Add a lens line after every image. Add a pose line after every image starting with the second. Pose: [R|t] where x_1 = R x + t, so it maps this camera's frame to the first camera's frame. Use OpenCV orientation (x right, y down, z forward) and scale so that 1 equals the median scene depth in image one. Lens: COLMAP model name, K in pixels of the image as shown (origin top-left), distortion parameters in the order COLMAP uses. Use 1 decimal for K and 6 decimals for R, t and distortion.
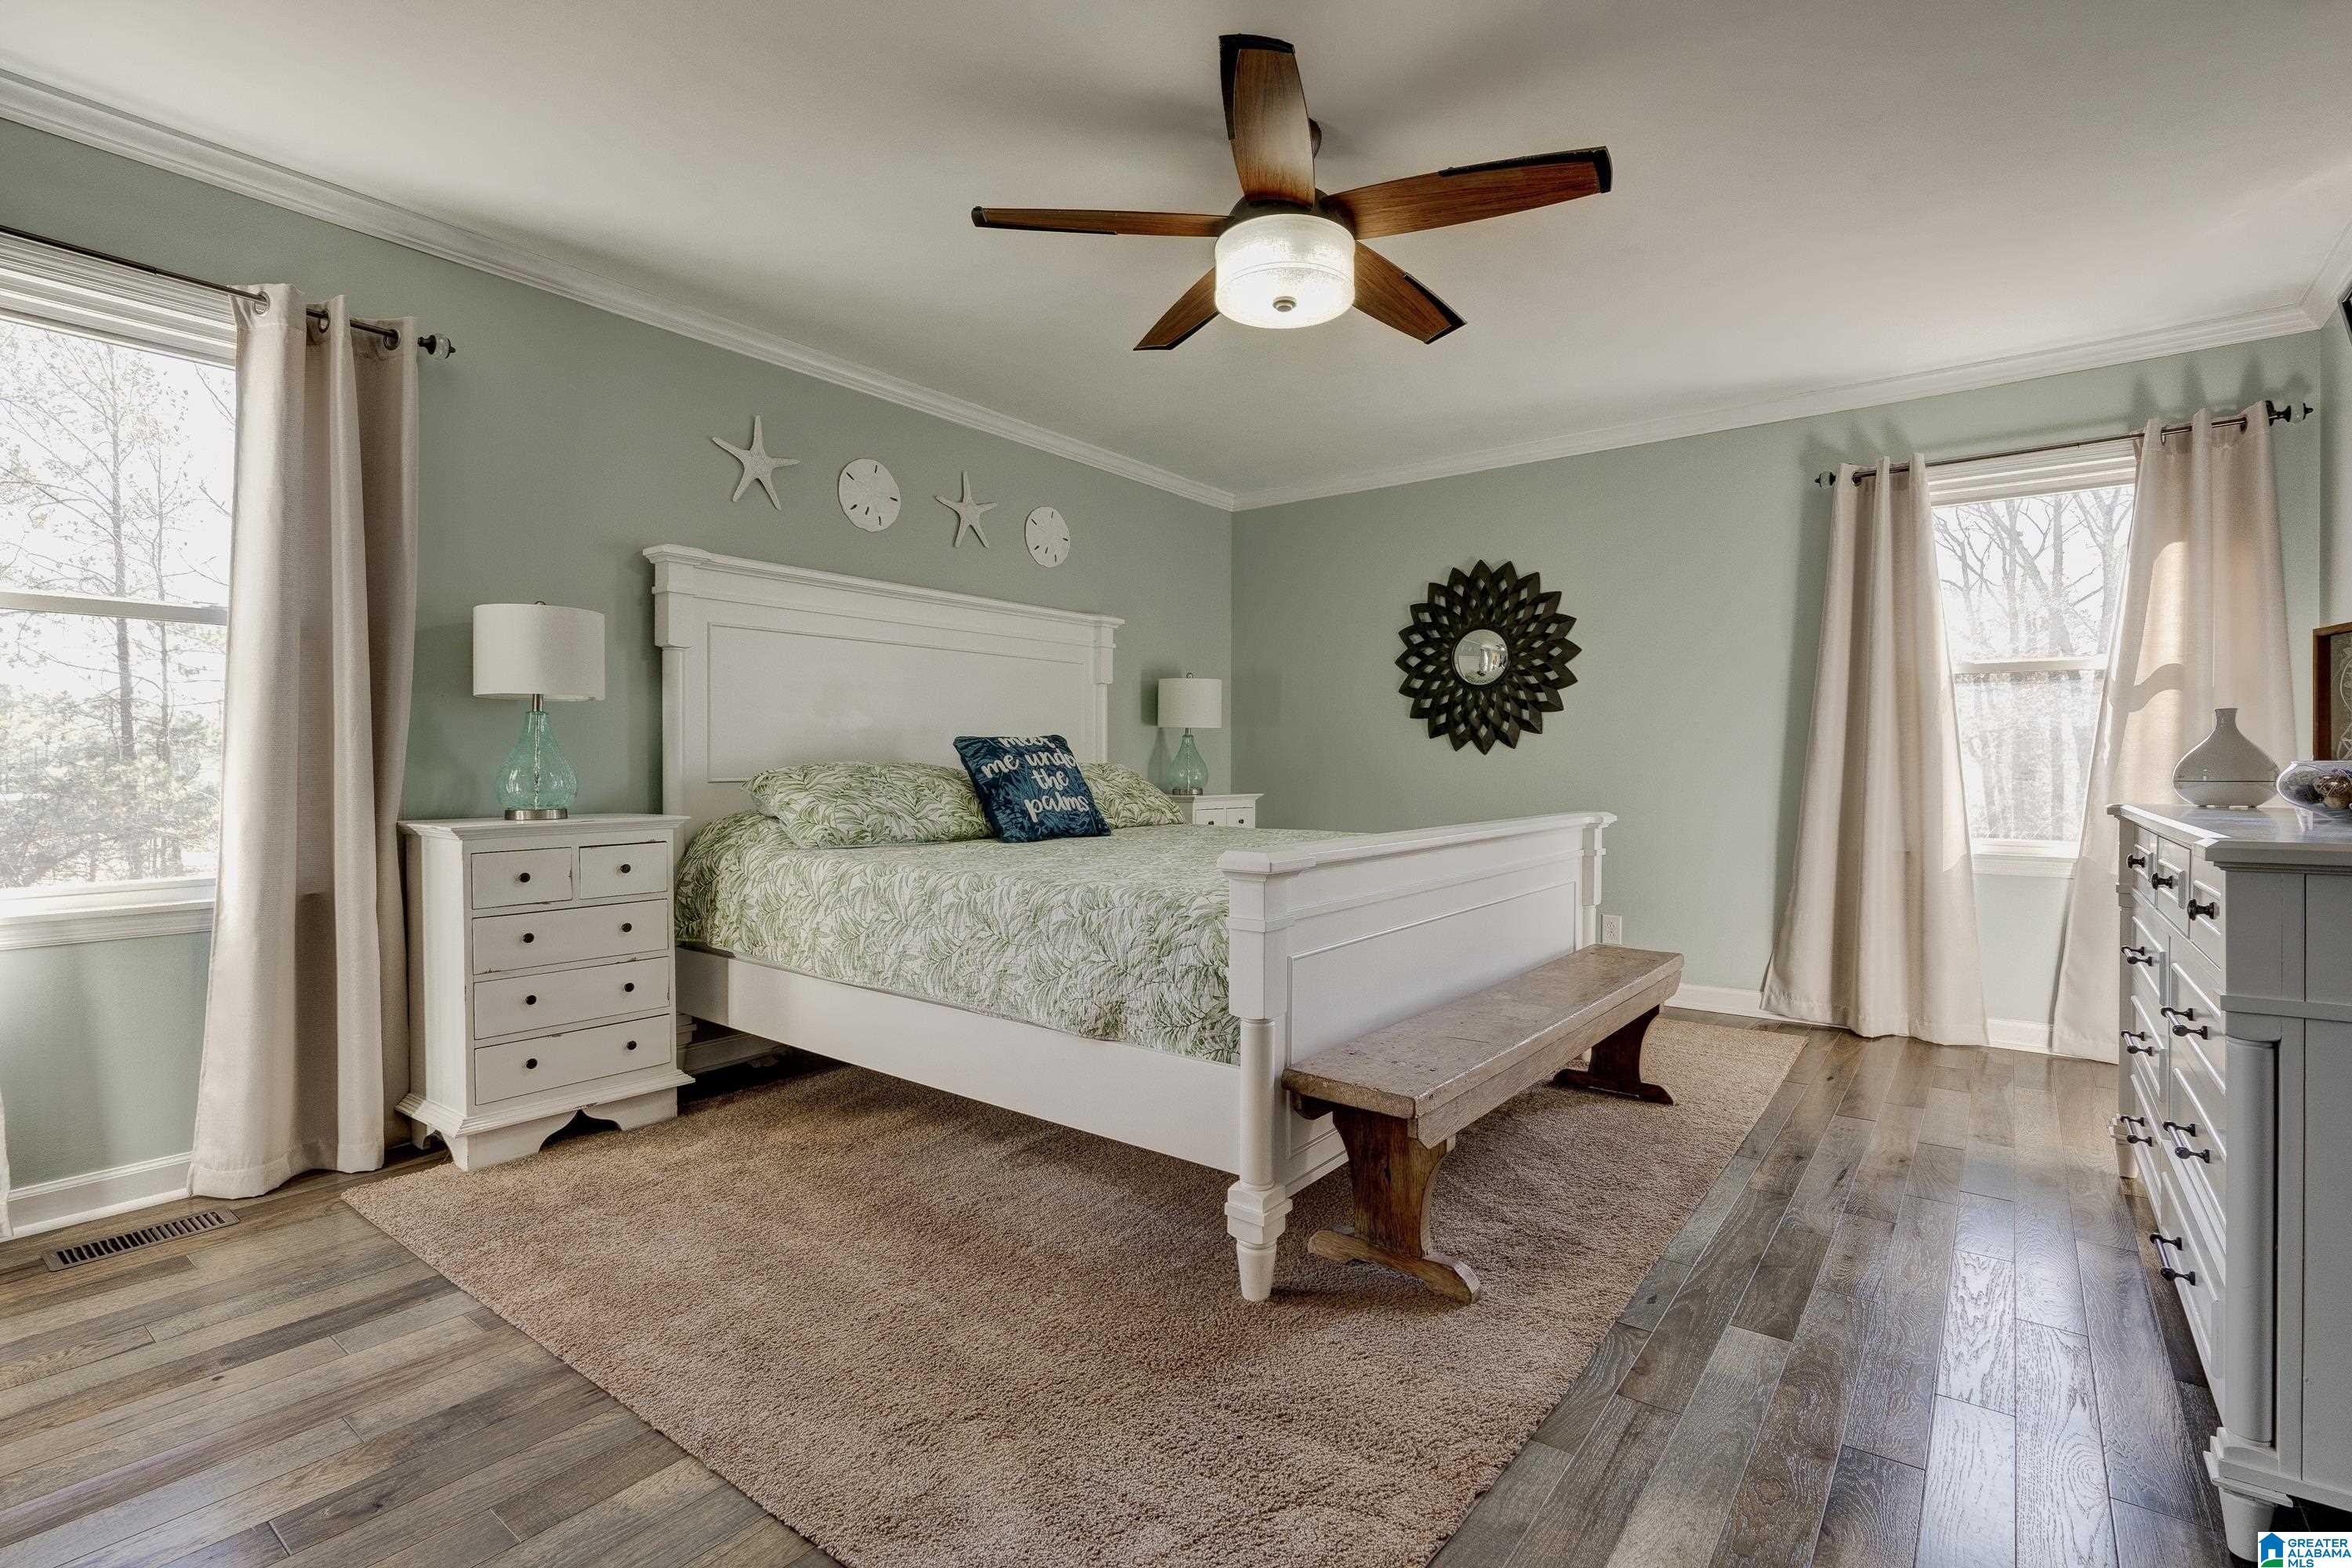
lens RADIAL K [[1093.6, 0, 1180.5], [0, 1093.6, 767.2], [0, 0, 1]] dist [0.000131, 0.000213]
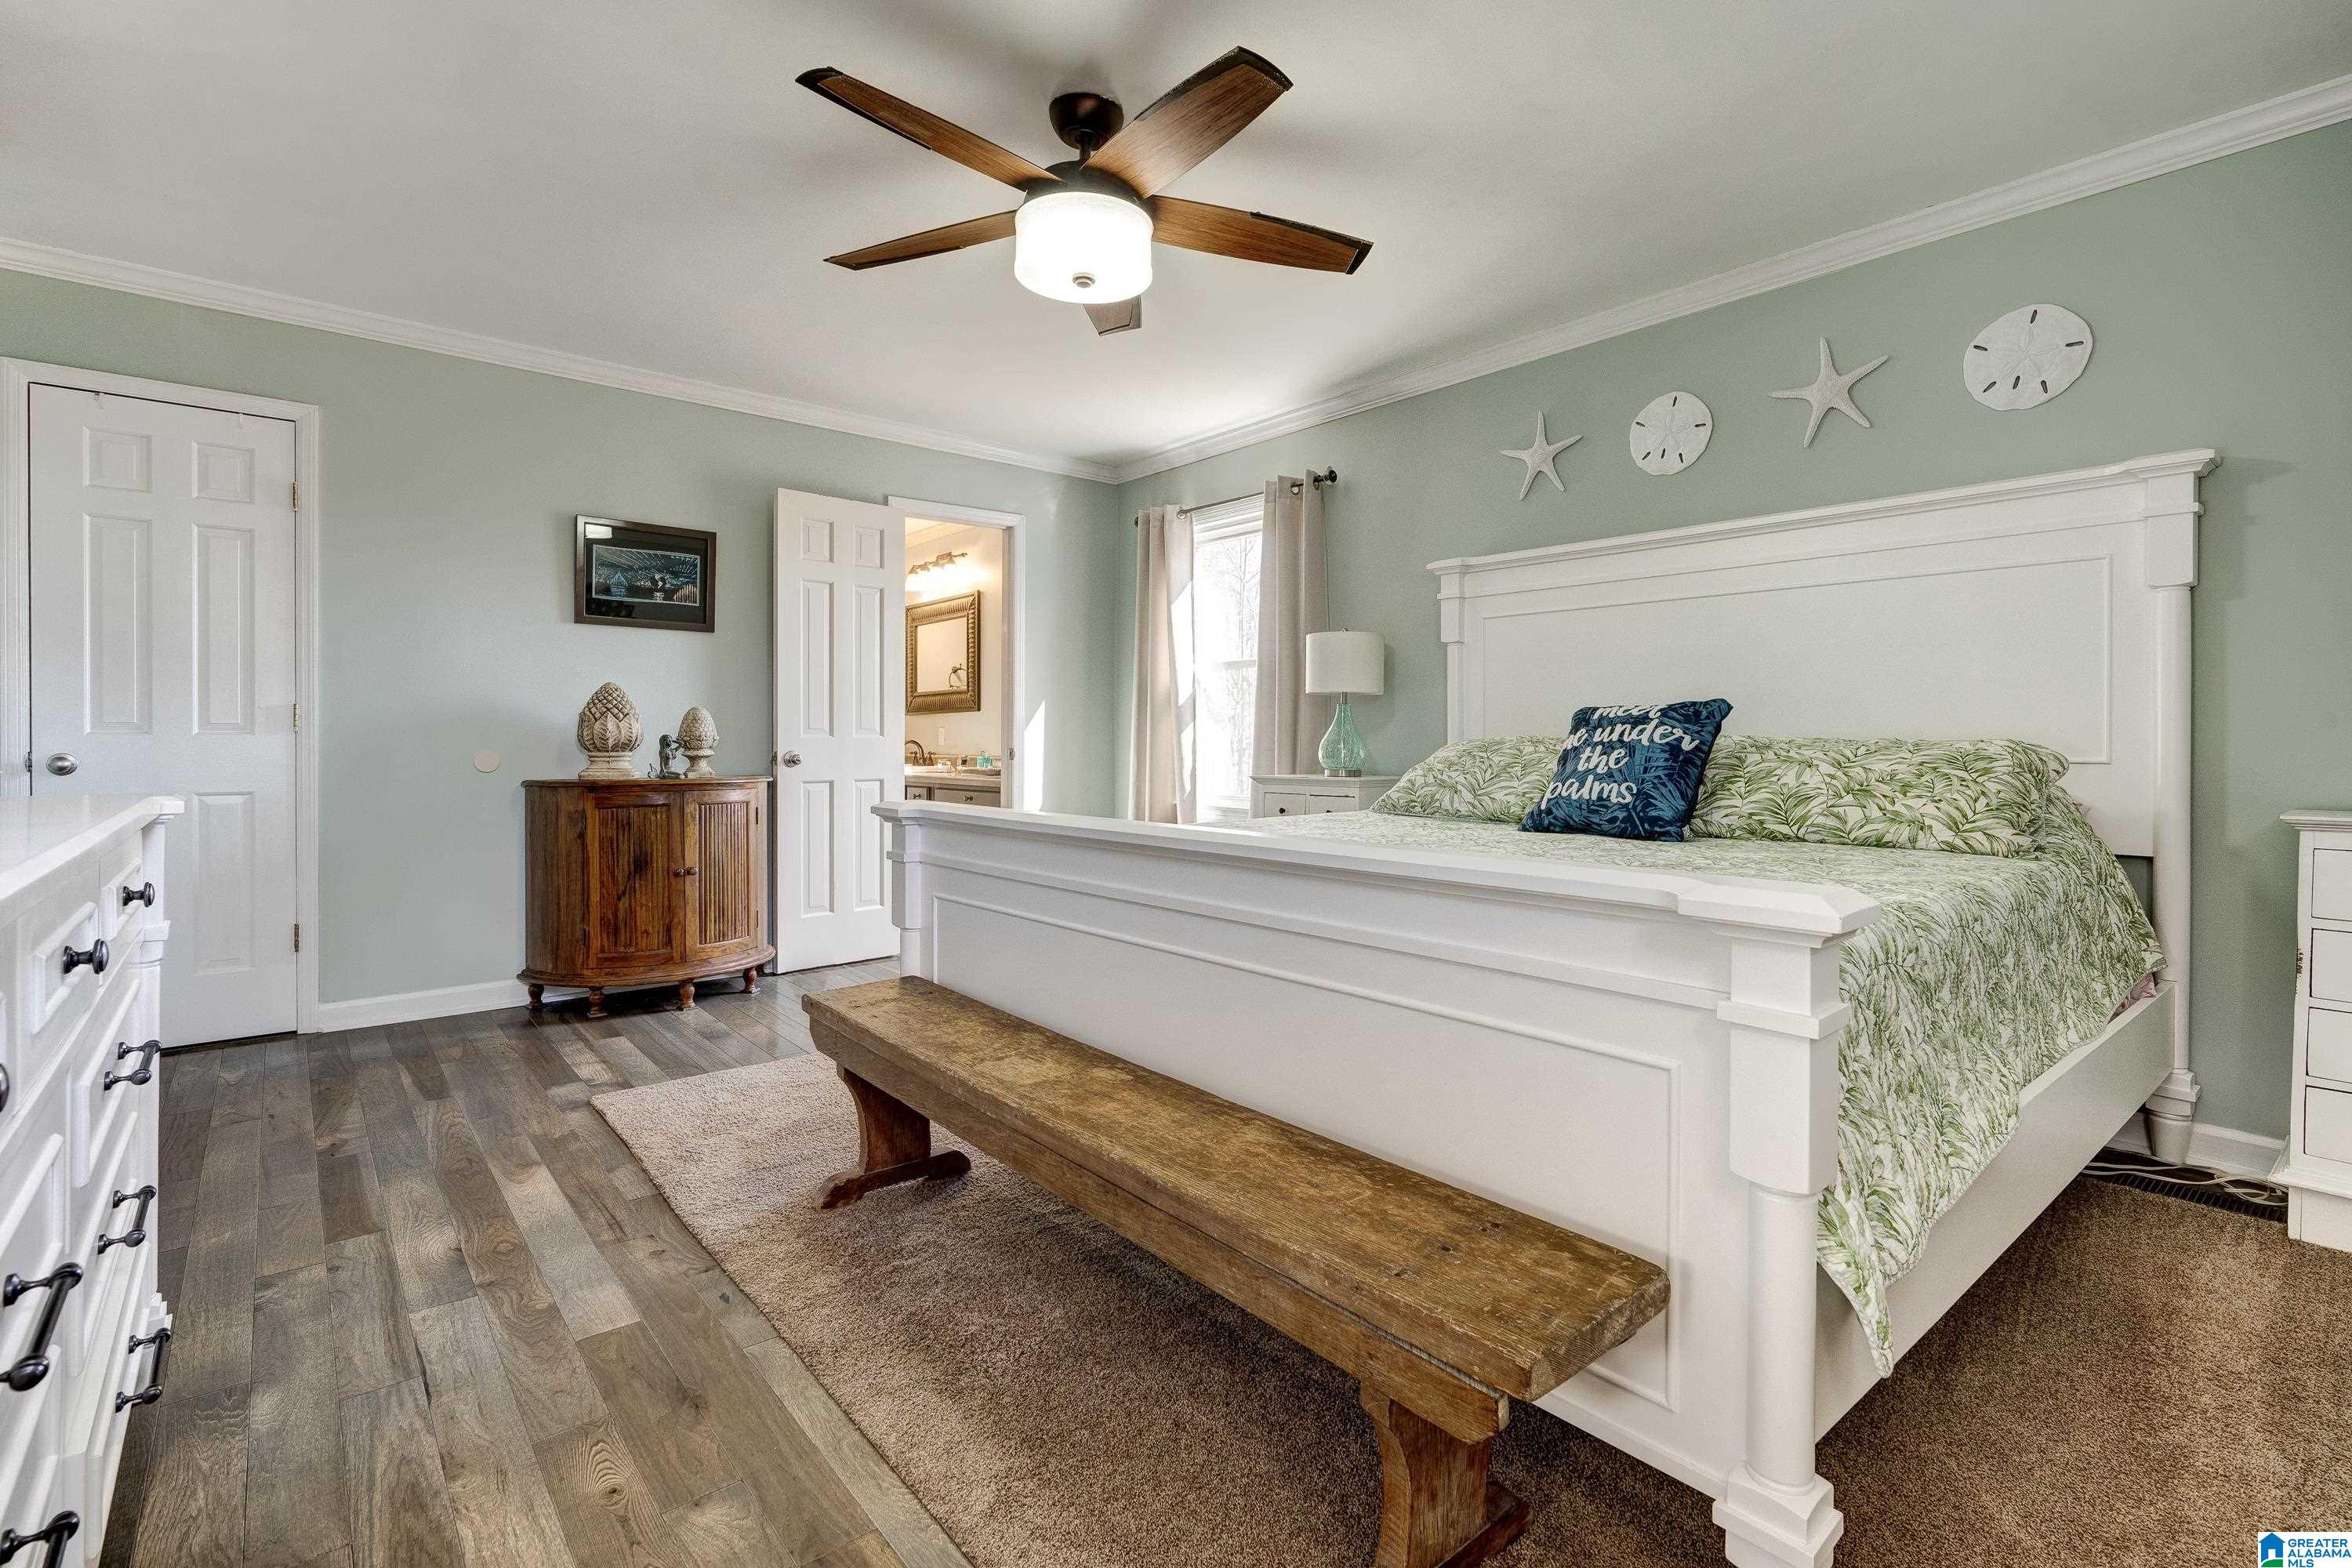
lens RADIAL K [[1095.2, 0, 1188.3], [0, 1095.2, 716.4], [0, 0, 1]] dist [-0.010552, -0.000083]
pose [[-0.219518, -0.020552, -0.975392, 0.768661], [-0.006520, 0.999787, -0.019598, -0.002124], [0.975587, 0.002058, -0.219605, 0.961963]]
